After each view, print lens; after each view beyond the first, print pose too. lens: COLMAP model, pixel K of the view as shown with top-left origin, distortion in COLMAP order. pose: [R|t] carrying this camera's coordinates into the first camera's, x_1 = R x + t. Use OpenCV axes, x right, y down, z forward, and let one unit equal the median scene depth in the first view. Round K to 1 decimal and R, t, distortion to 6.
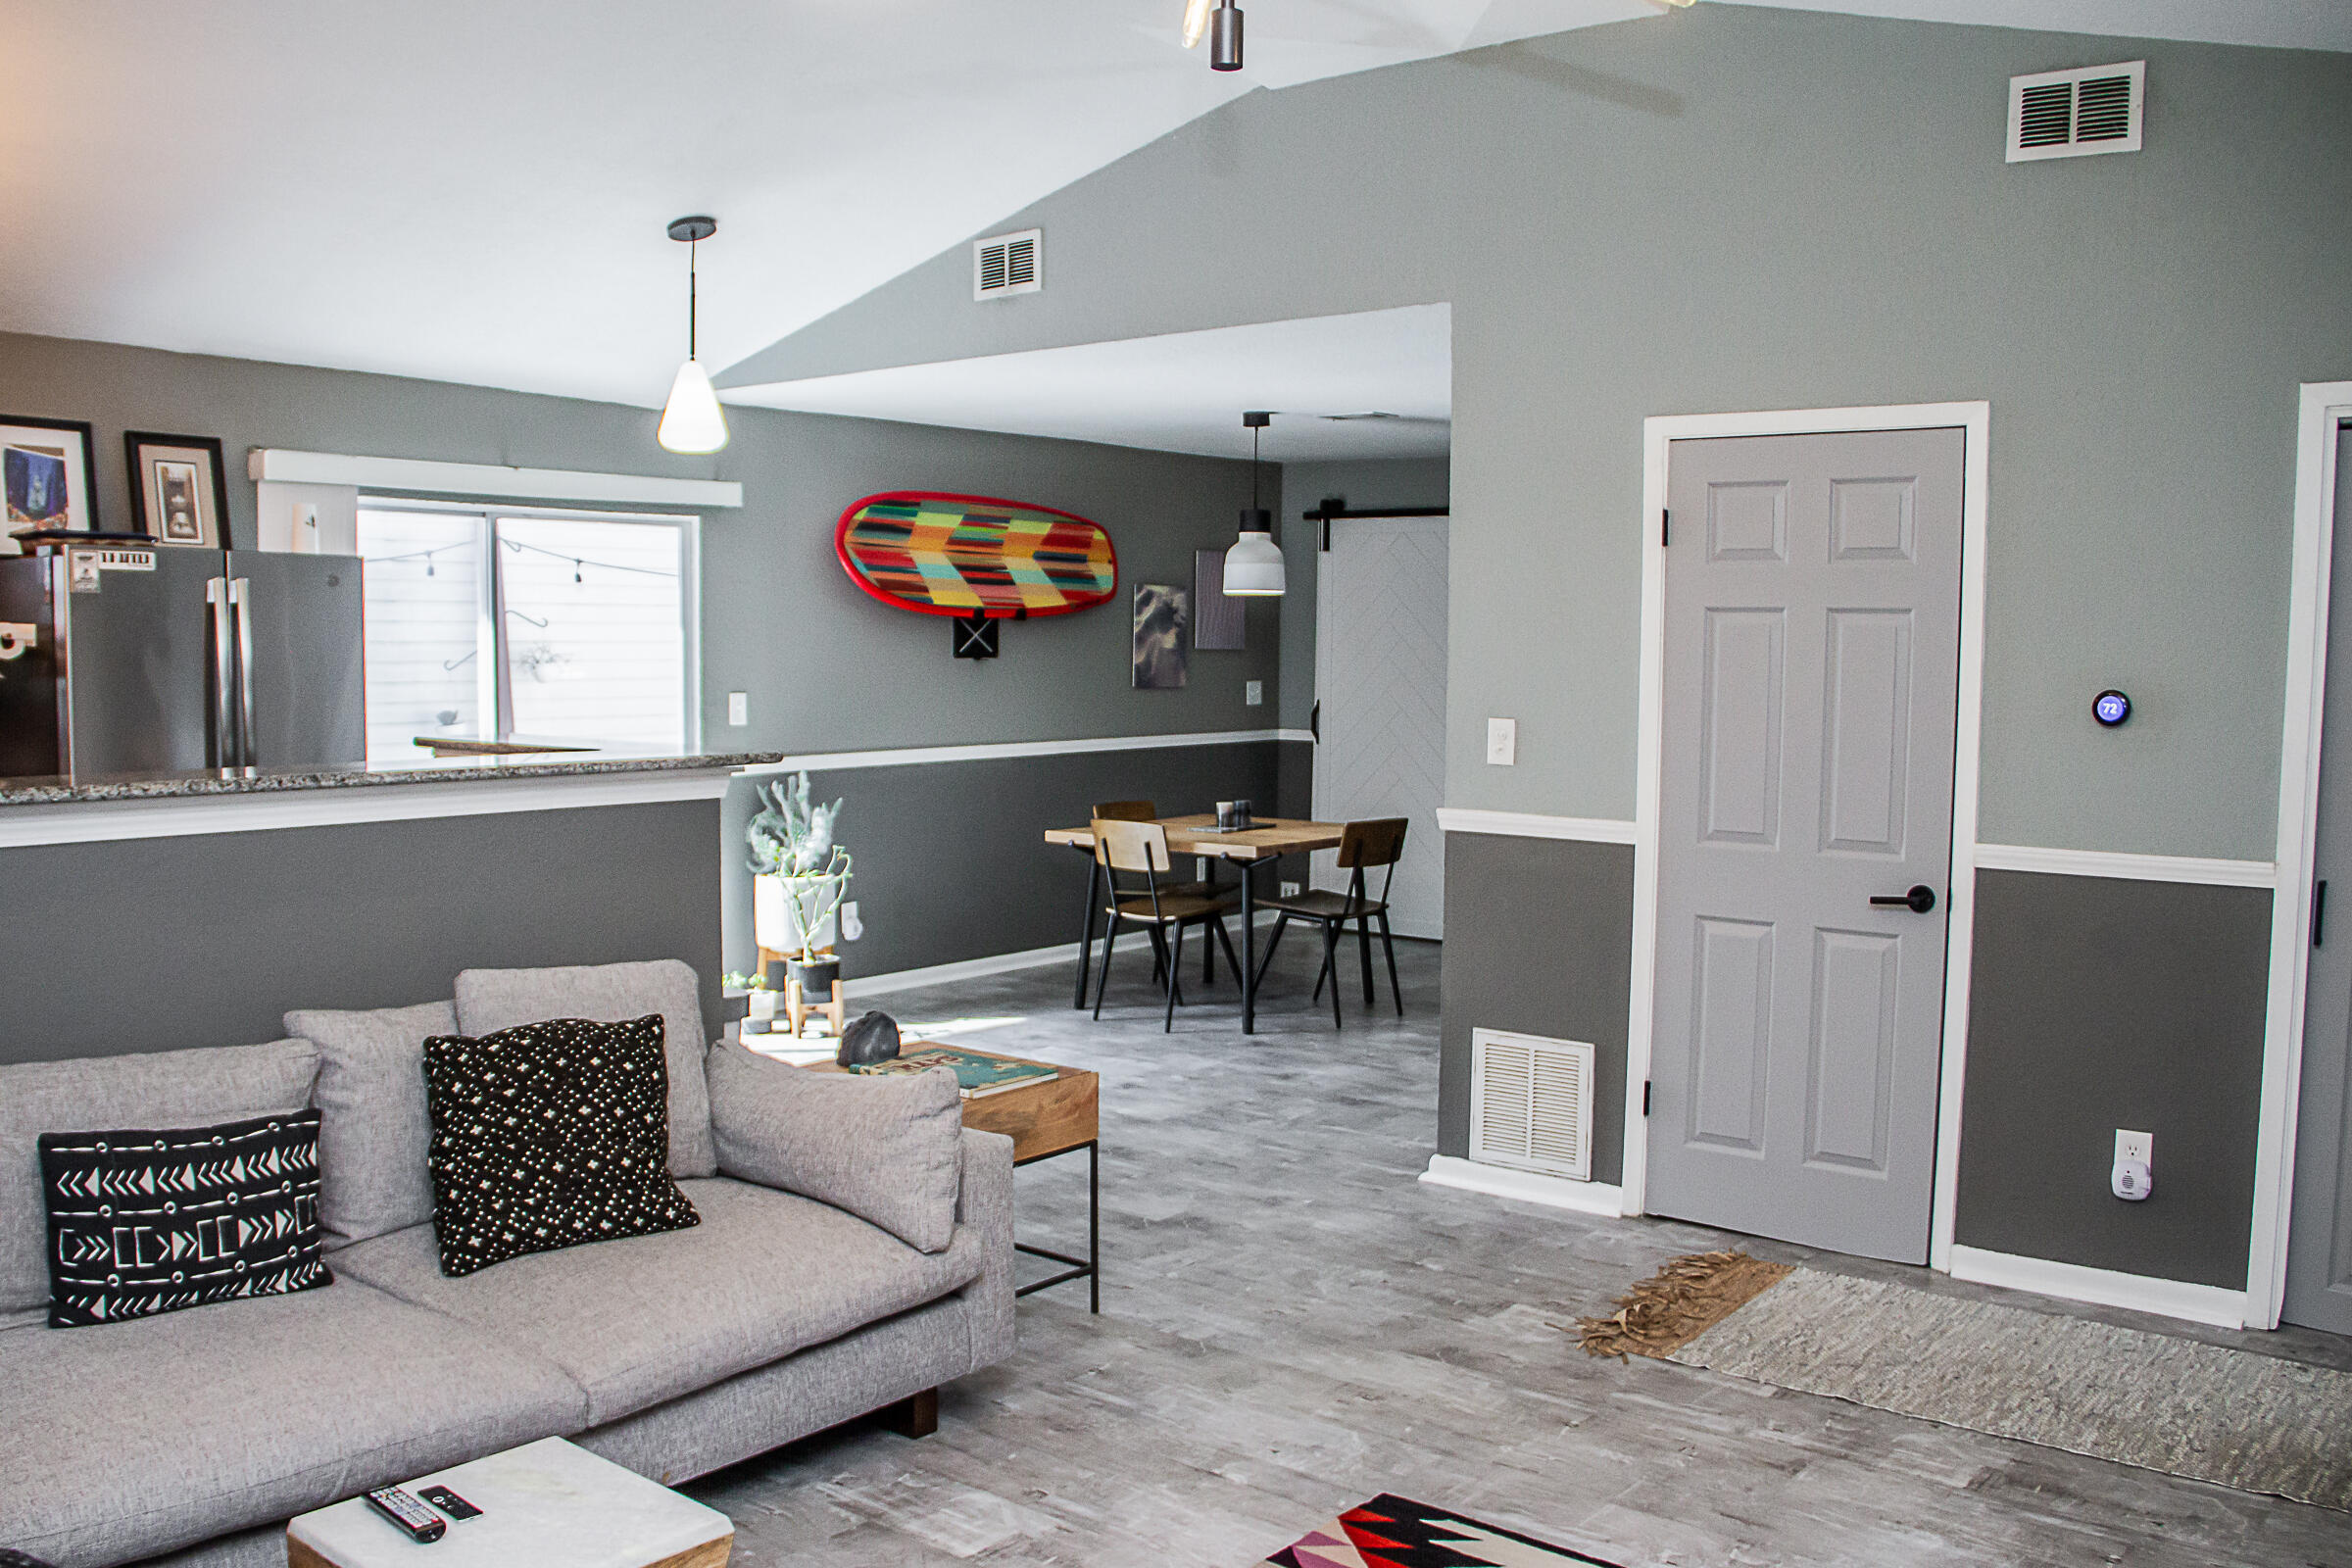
lens RADIAL K [[1989.0, 0, 1165.2], [0, 1989.0, 848.2], [0, 0, 1]] dist [-0.182953, 0.137001]
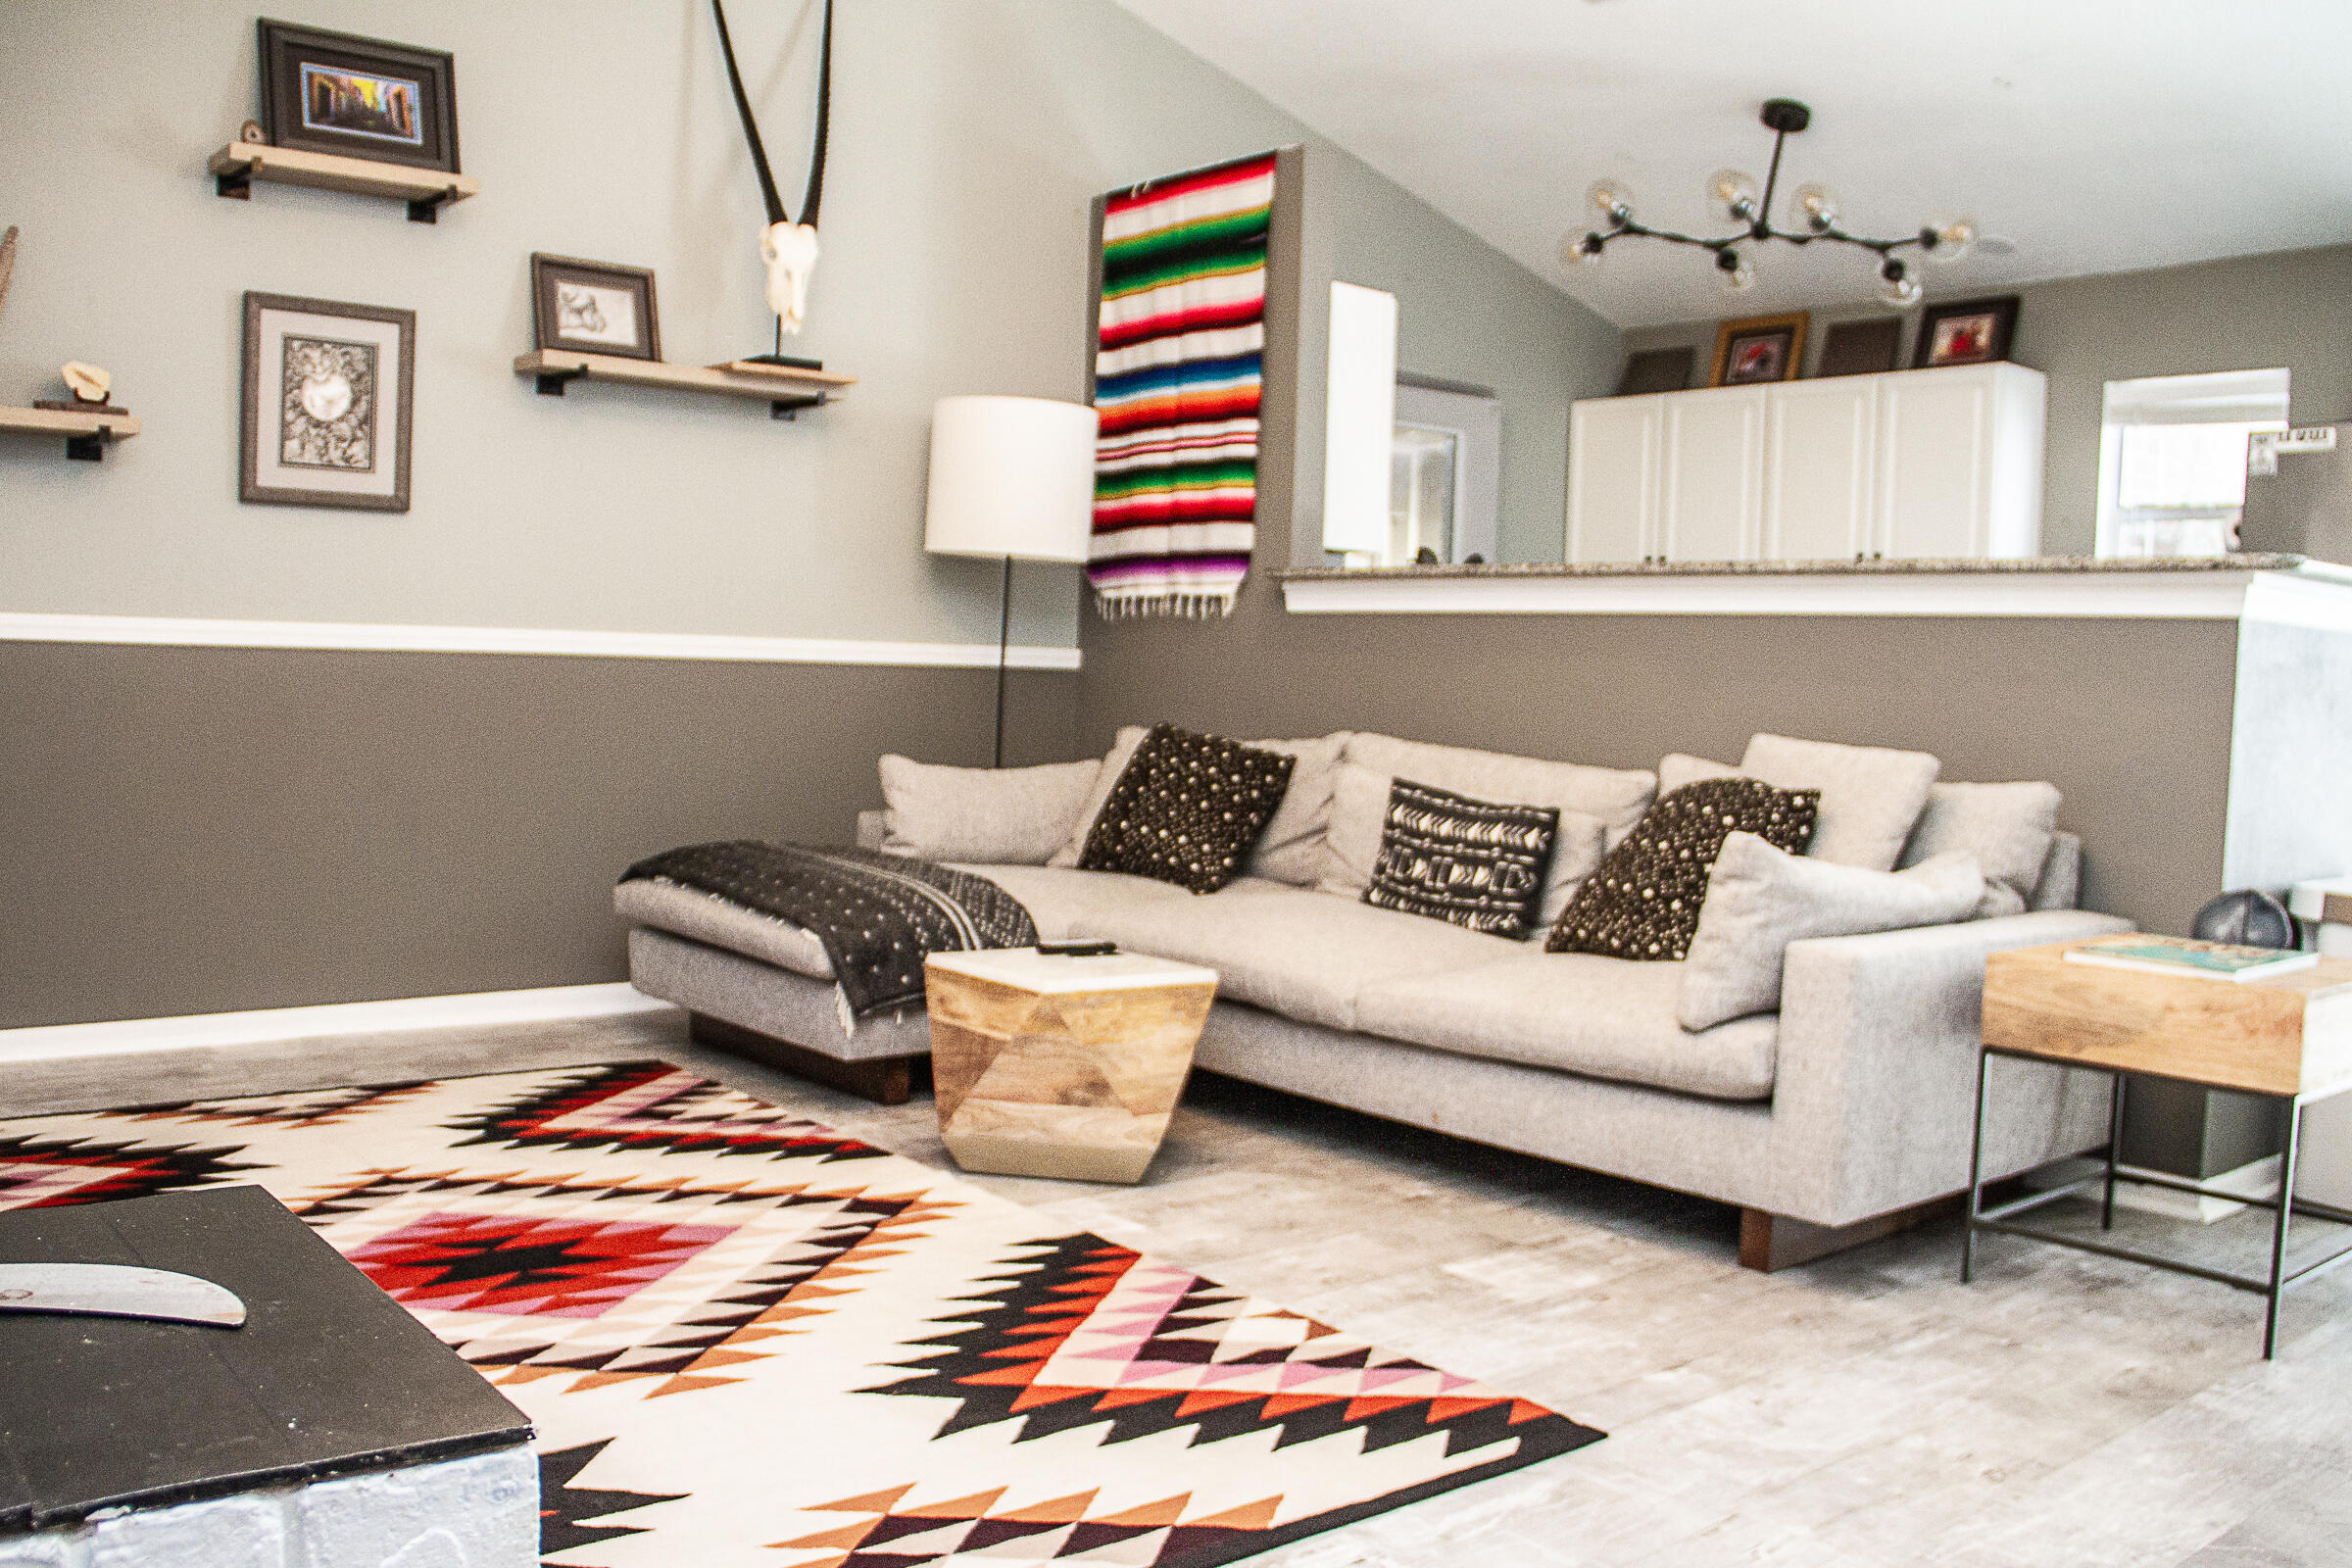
lens RADIAL K [[1987.1, 0, 1114.1], [0, 1987.1, 843.0], [0, 0, 1]] dist [-0.178894, 0.128120]
pose [[-0.203487, 0.067990, -0.976714, 0.638637], [-0.126603, 0.987383, 0.095109, 0.053050], [0.970858, 0.143009, -0.192312, 0.709217]]
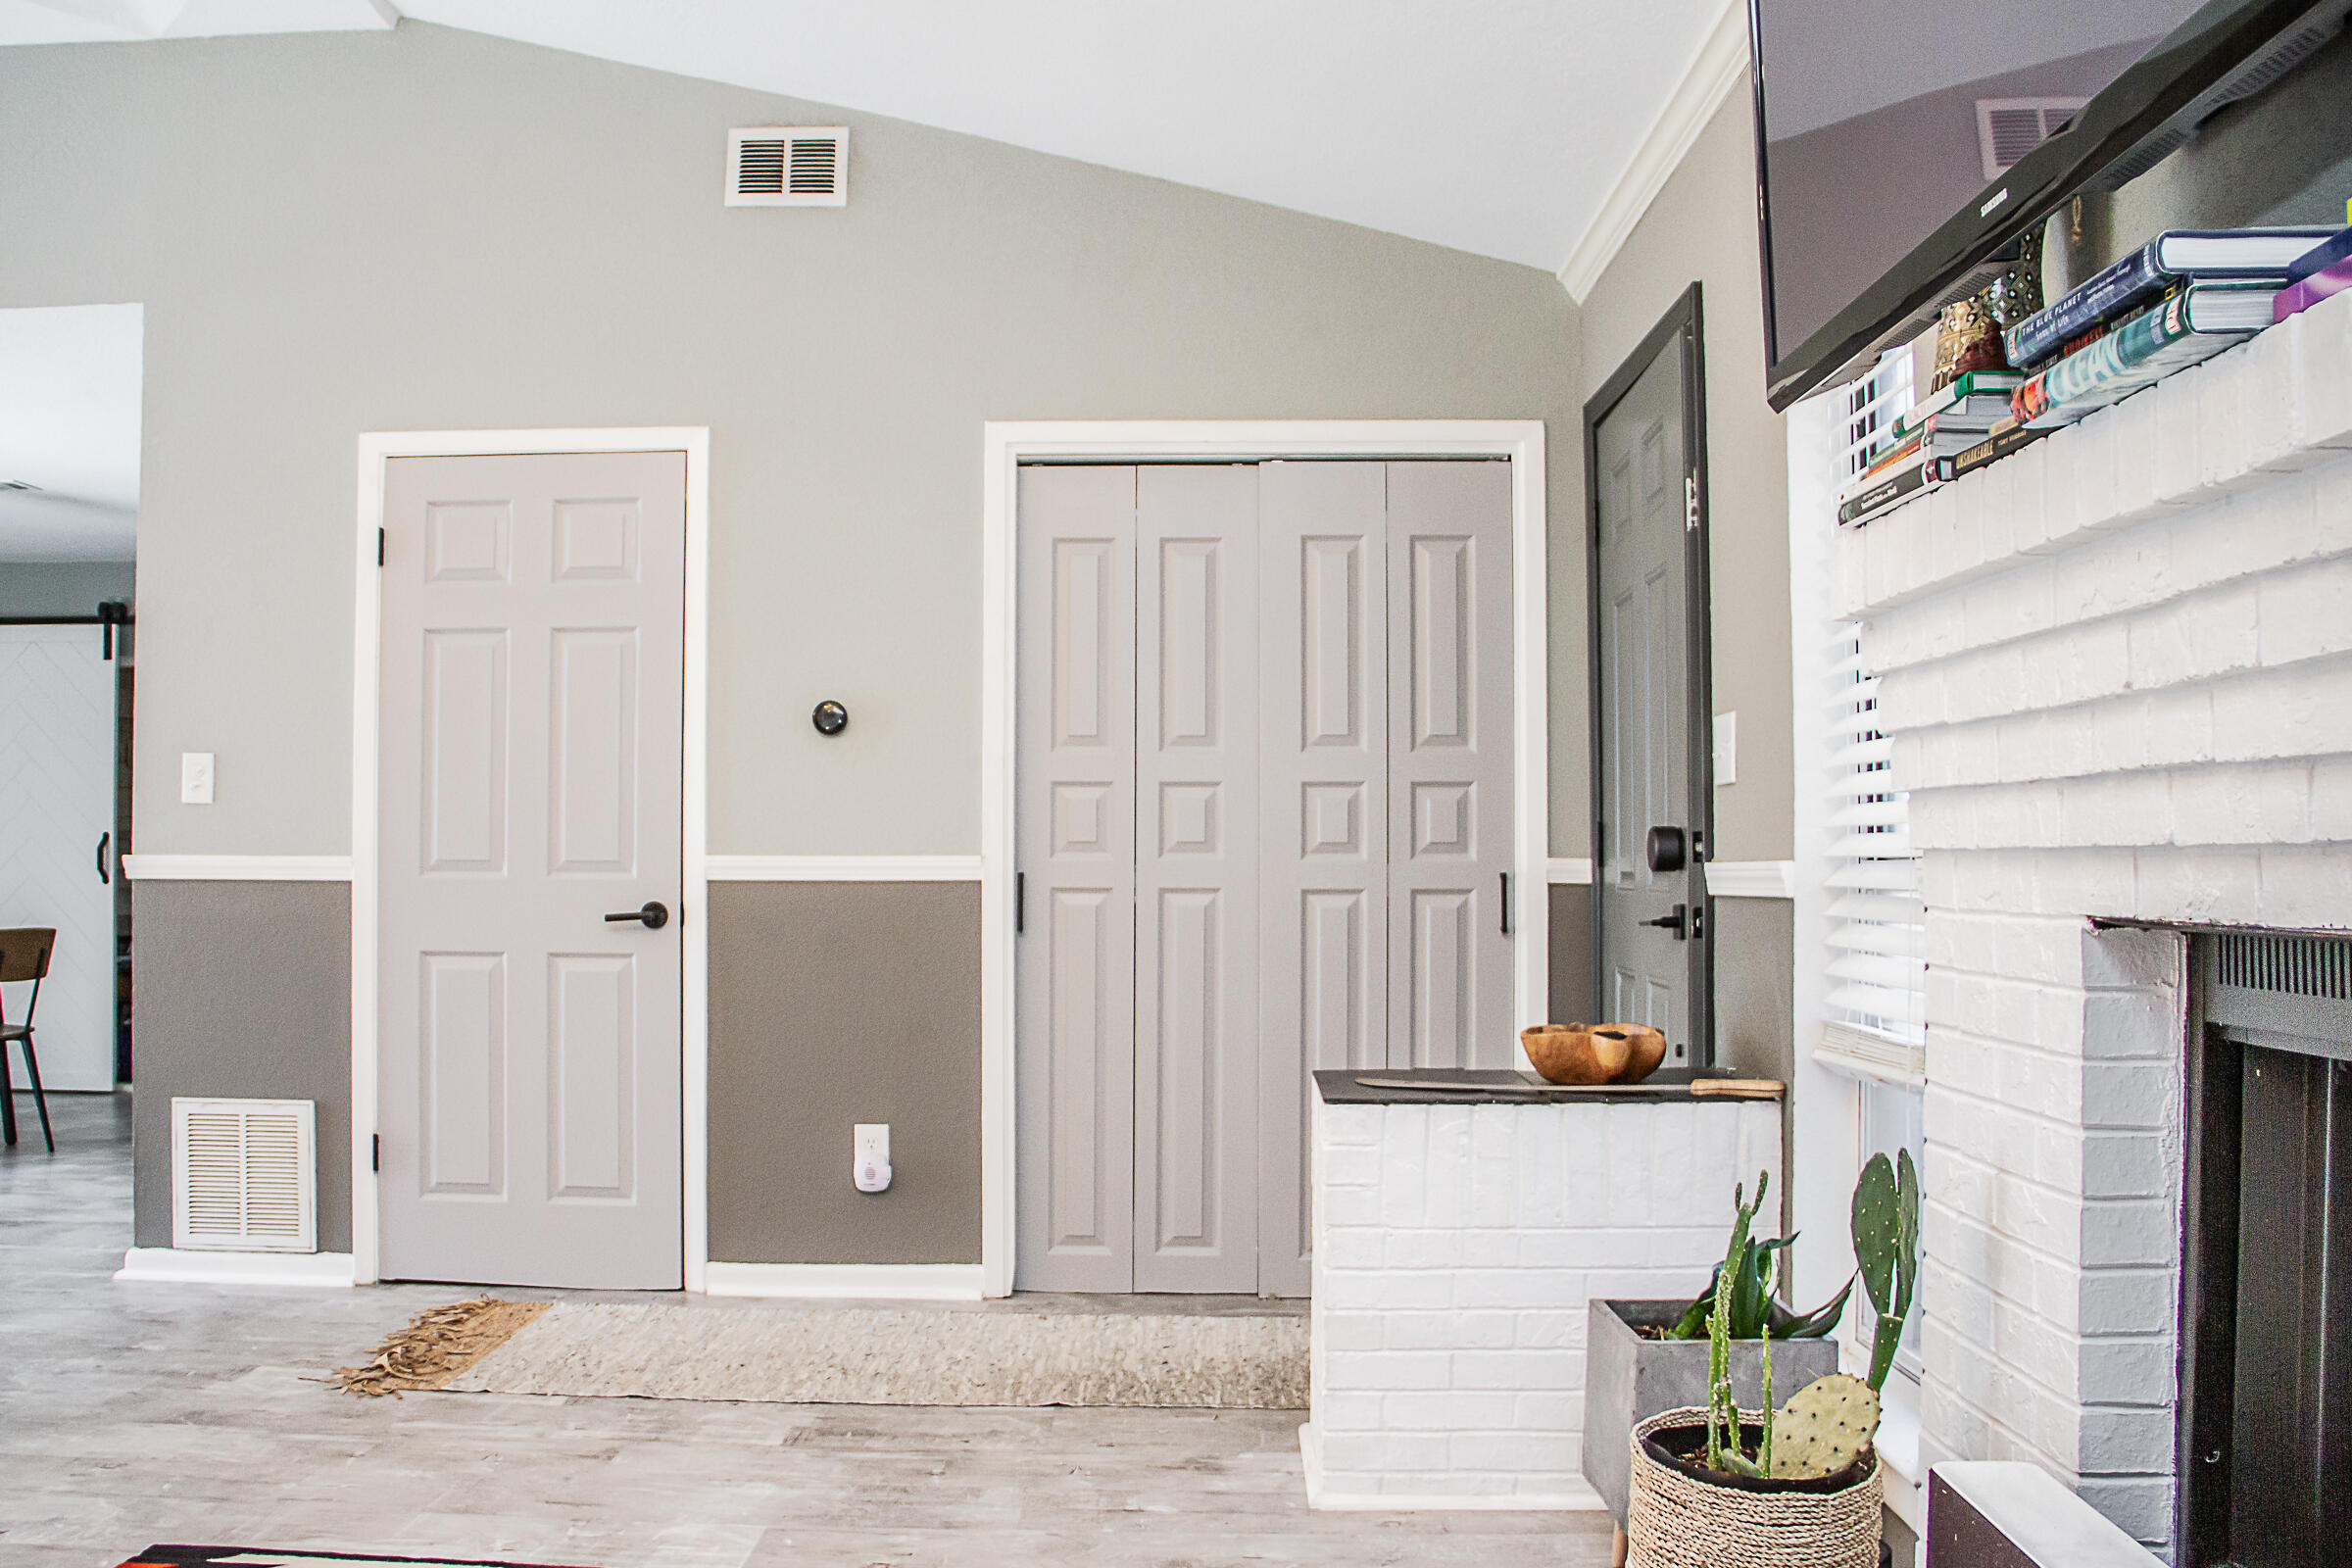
lens RADIAL K [[1987.1, 0, 1114.1], [0, 1987.1, 843.0], [0, 0, 1]] dist [-0.178894, 0.128120]
pose [[0.793304, 0.000286, 0.608826, -0.042856], [0.062571, 0.994666, -0.081999, 0.095496], [-0.605602, 0.103145, 0.789055, 0.059317]]
